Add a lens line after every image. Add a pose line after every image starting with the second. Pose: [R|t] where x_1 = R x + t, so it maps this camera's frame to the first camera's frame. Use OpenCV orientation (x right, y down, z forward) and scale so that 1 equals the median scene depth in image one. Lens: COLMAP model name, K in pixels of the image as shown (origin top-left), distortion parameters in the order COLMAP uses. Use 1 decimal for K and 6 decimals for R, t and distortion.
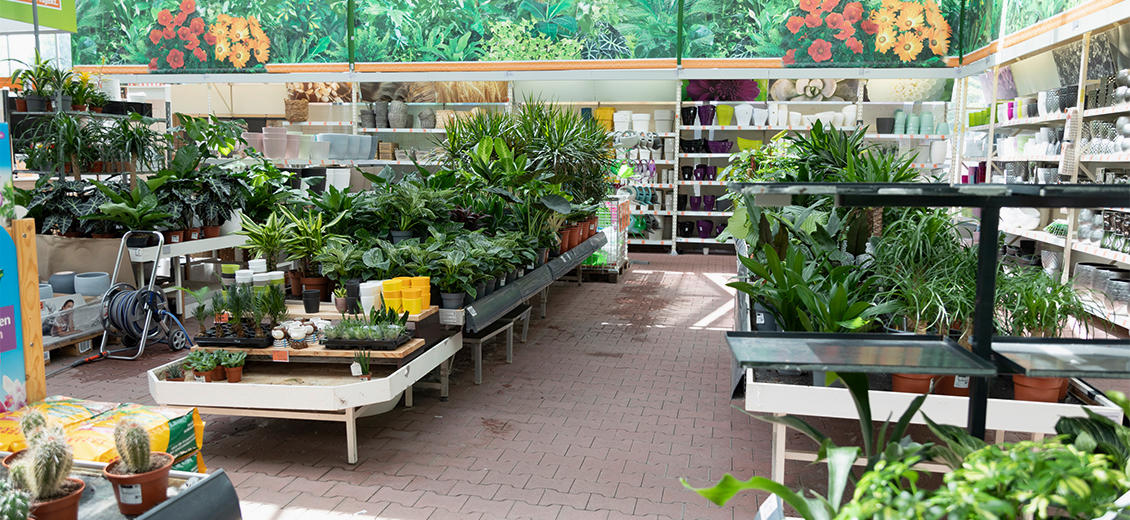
lens RADIAL K [[857.9, 0, 564.5], [0, 857.9, 261.1], [0, 0, 1]] dist [-0.005024, -0.001362]
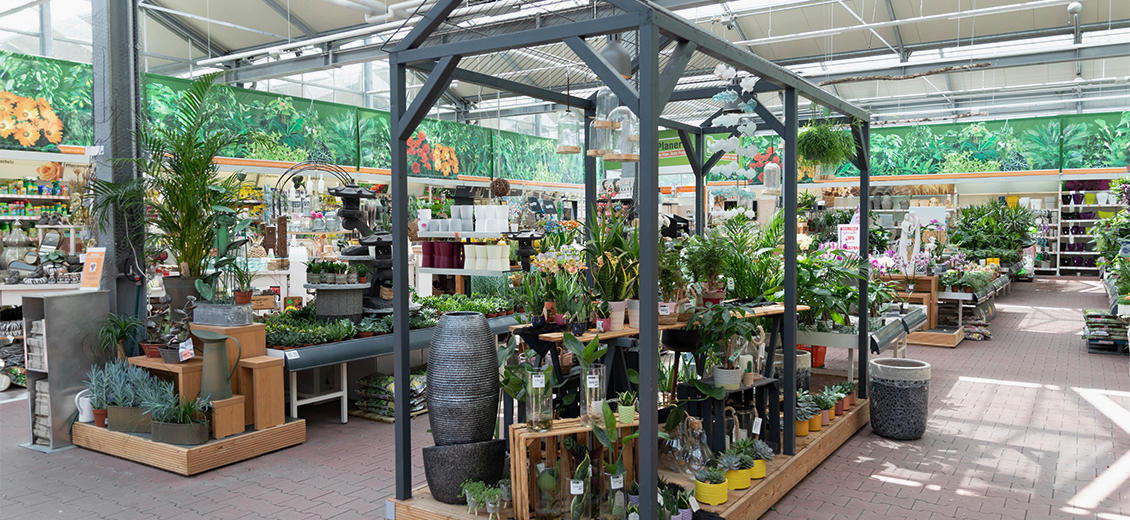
lens RADIAL K [[770.4, 0, 569.4], [0, 770.4, 258.4], [0, 0, 1]] dist [-0.007921, -0.003956]
pose [[0.919644, 0.000732, -0.392752, -0.186626], [-0.030842, 0.997045, -0.070358, 0.102747], [0.391540, 0.076818, 0.916949, -0.899601]]
